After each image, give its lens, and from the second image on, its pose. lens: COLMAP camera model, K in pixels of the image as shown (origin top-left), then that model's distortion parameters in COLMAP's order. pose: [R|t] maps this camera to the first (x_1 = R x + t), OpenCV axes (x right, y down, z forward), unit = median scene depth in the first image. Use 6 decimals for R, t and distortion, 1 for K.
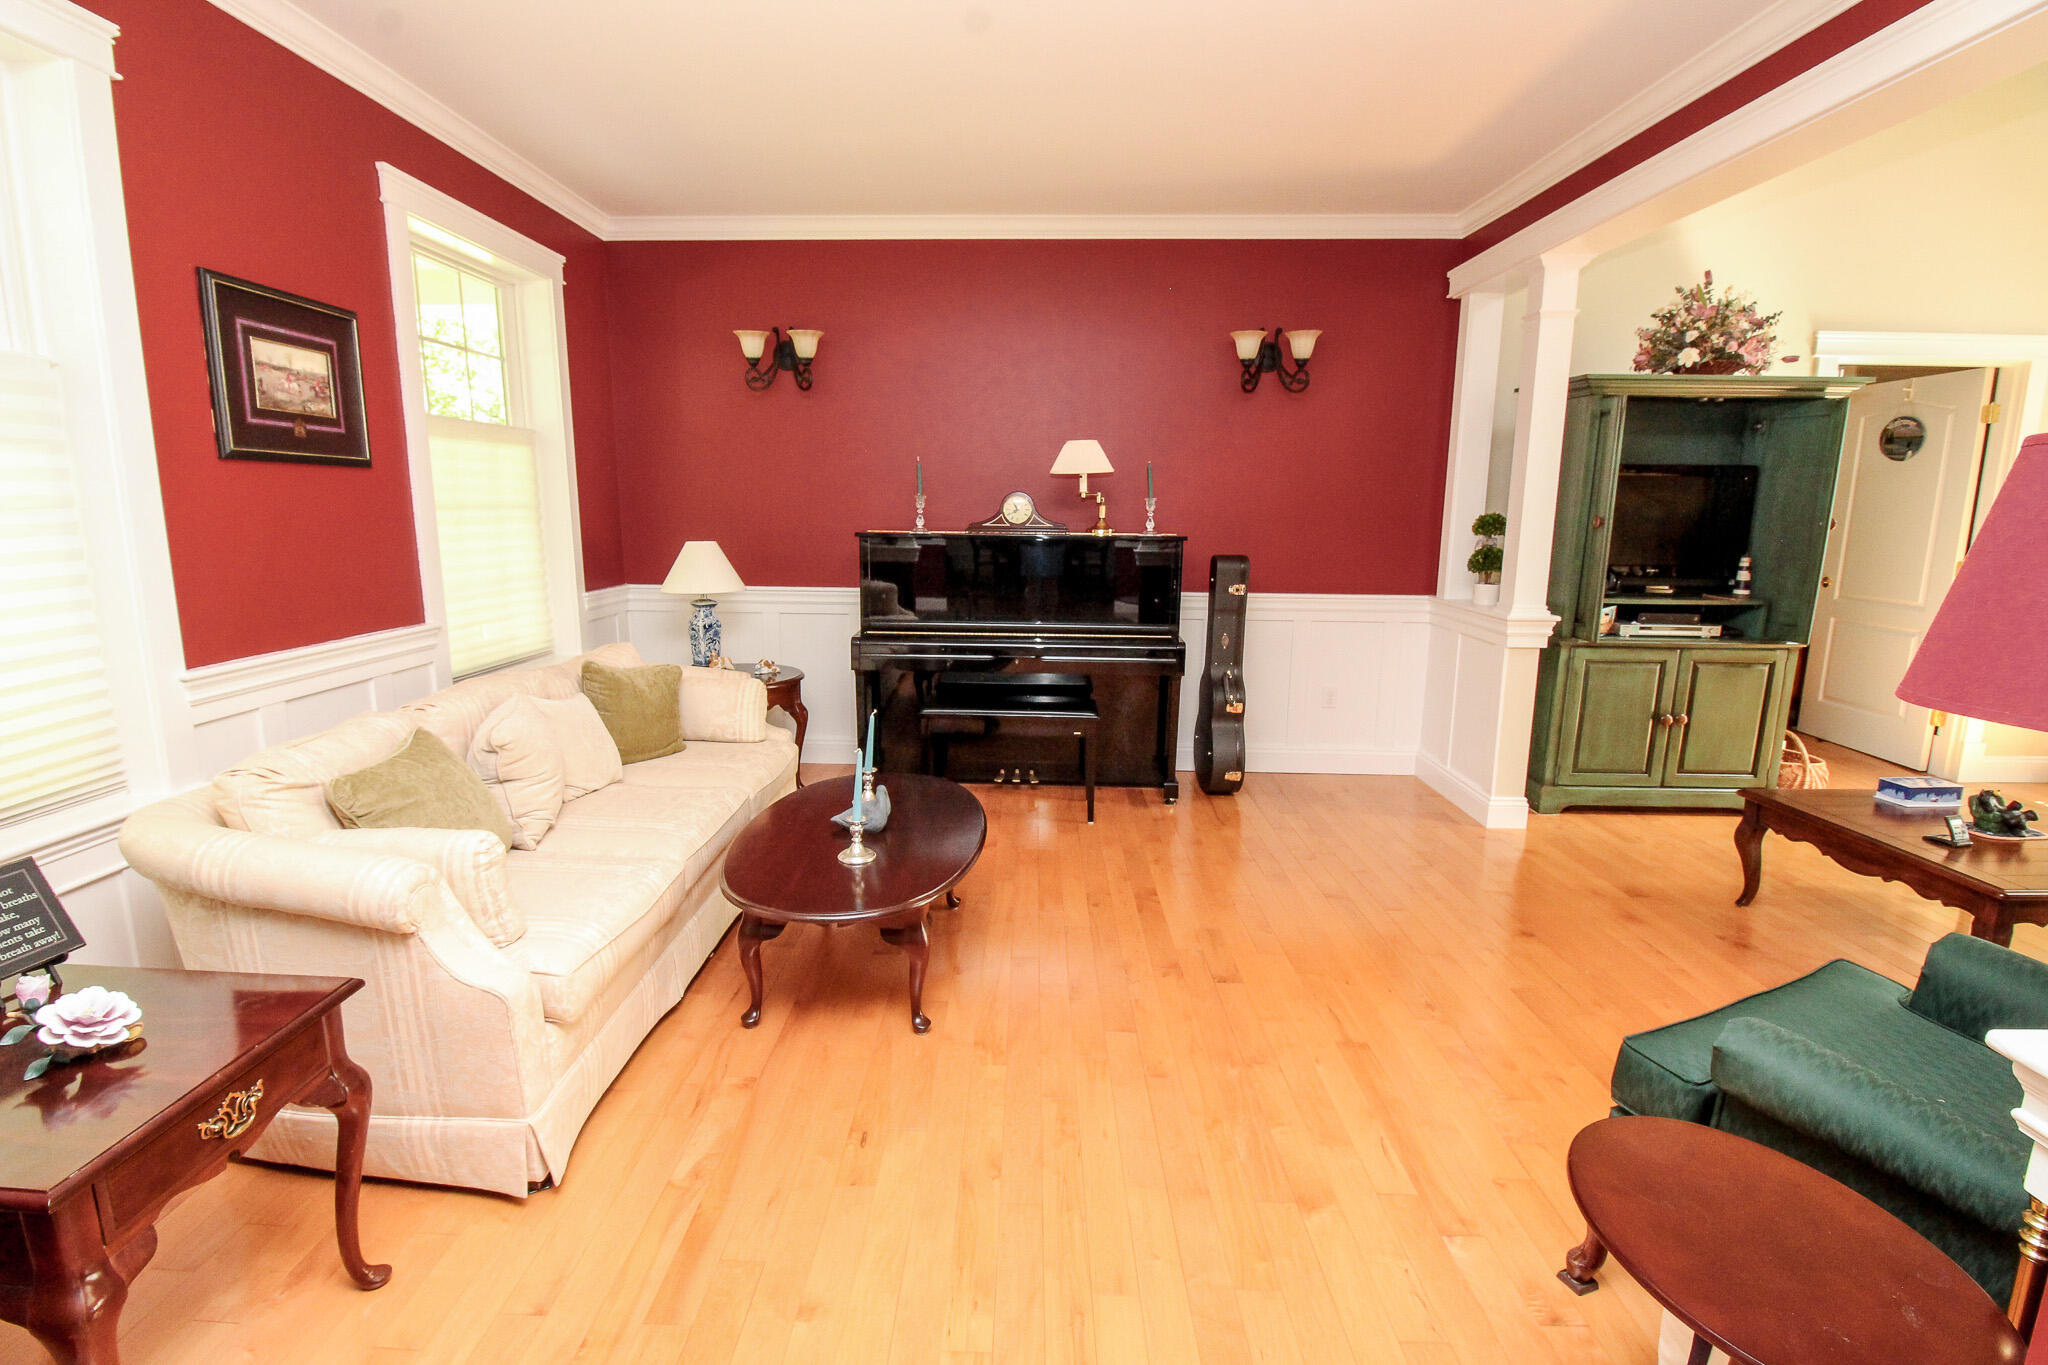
lens RADIAL K [[947.6, 0, 1011.4], [0, 947.6, 683.8], [0, 0, 1]] dist [-0.013165, -0.003890]
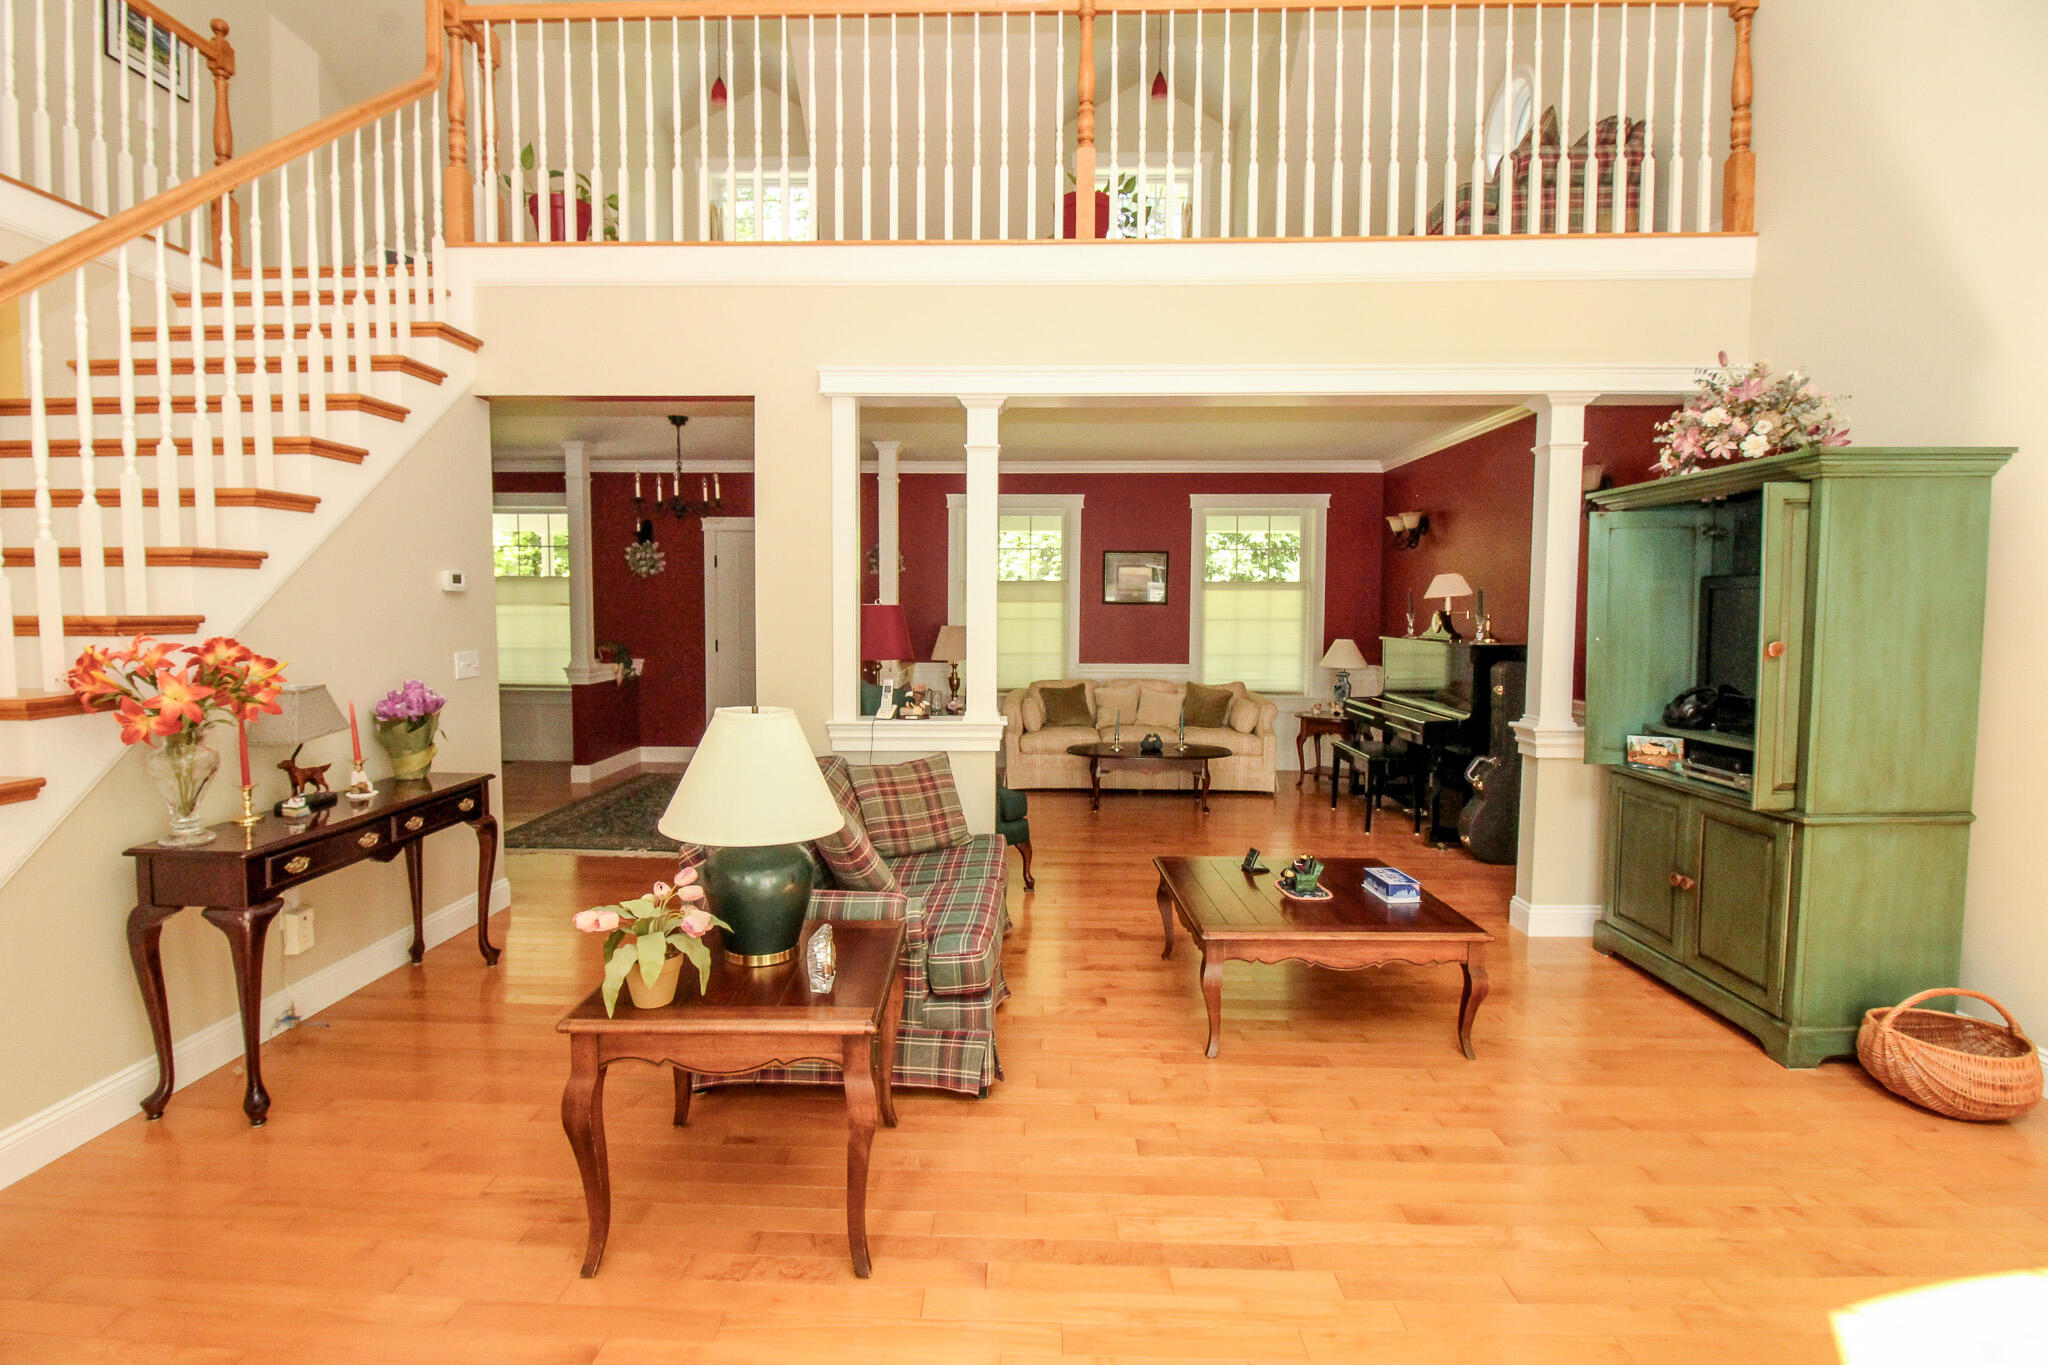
lens RADIAL K [[947.6, 0, 1006.6], [0, 947.6, 672.2], [0, 0, 1]] dist [-0.013165, -0.003890]
pose [[-0.005991, 0.055991, -0.998413, 1.428294], [-0.189392, 0.980297, 0.056112, -0.067996], [0.981883, 0.189428, 0.004731, 0.373211]]
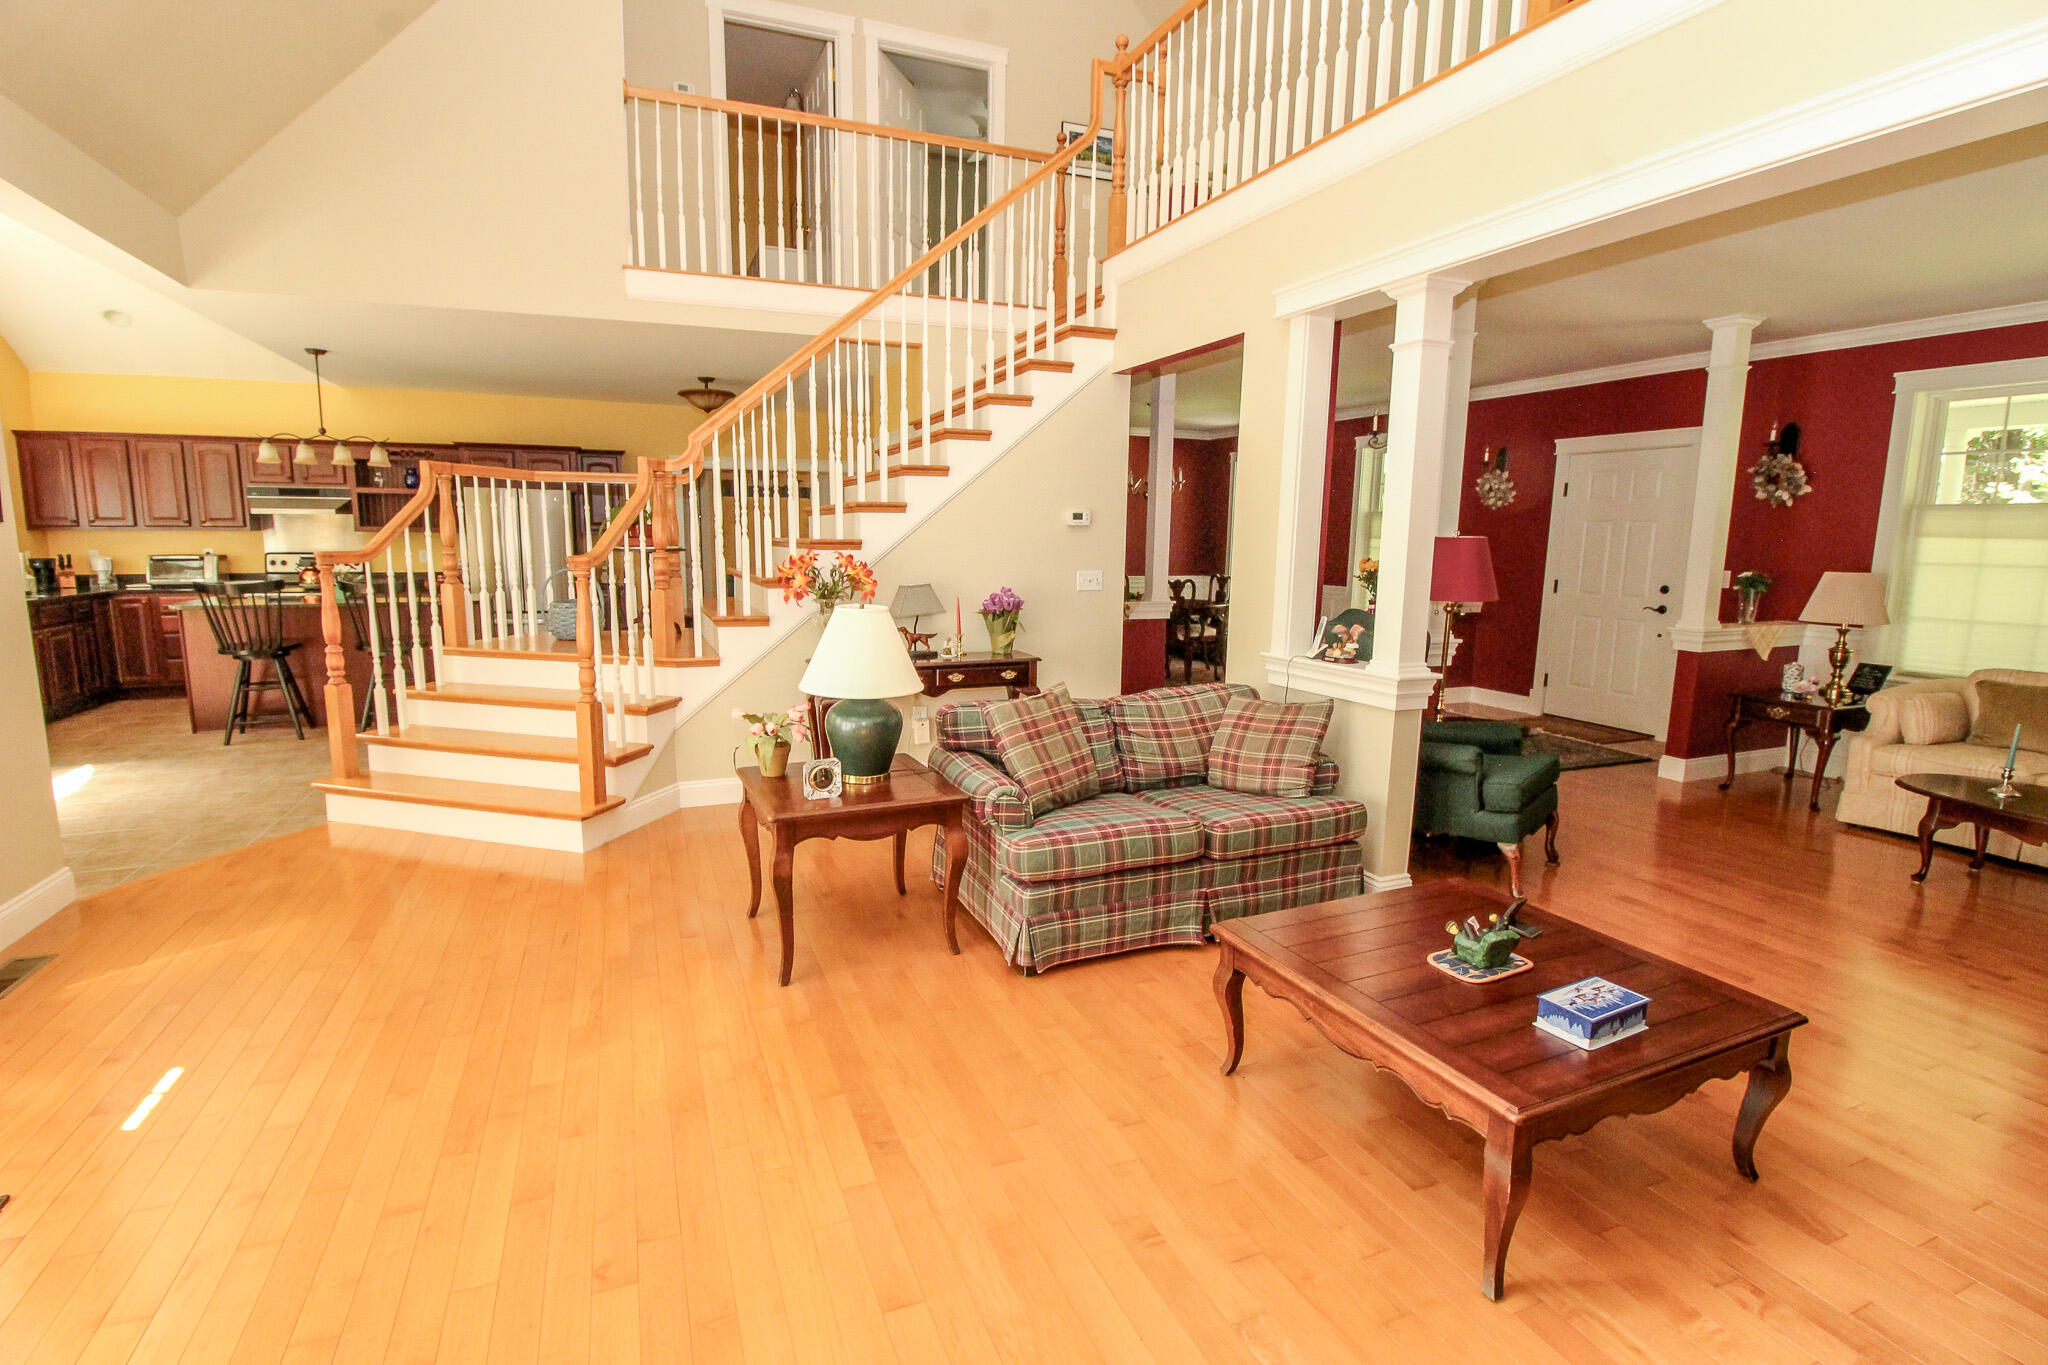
lens RADIAL K [[947.6, 0, 994.0], [0, 947.6, 675.0], [0, 0, 1]] dist [-0.013165, -0.003890]
pose [[-0.922495, 0.035668, -0.384358, 1.103683], [-0.091367, 0.947251, 0.307193, -0.177695], [0.375040, 0.318501, -0.870575, 0.939550]]
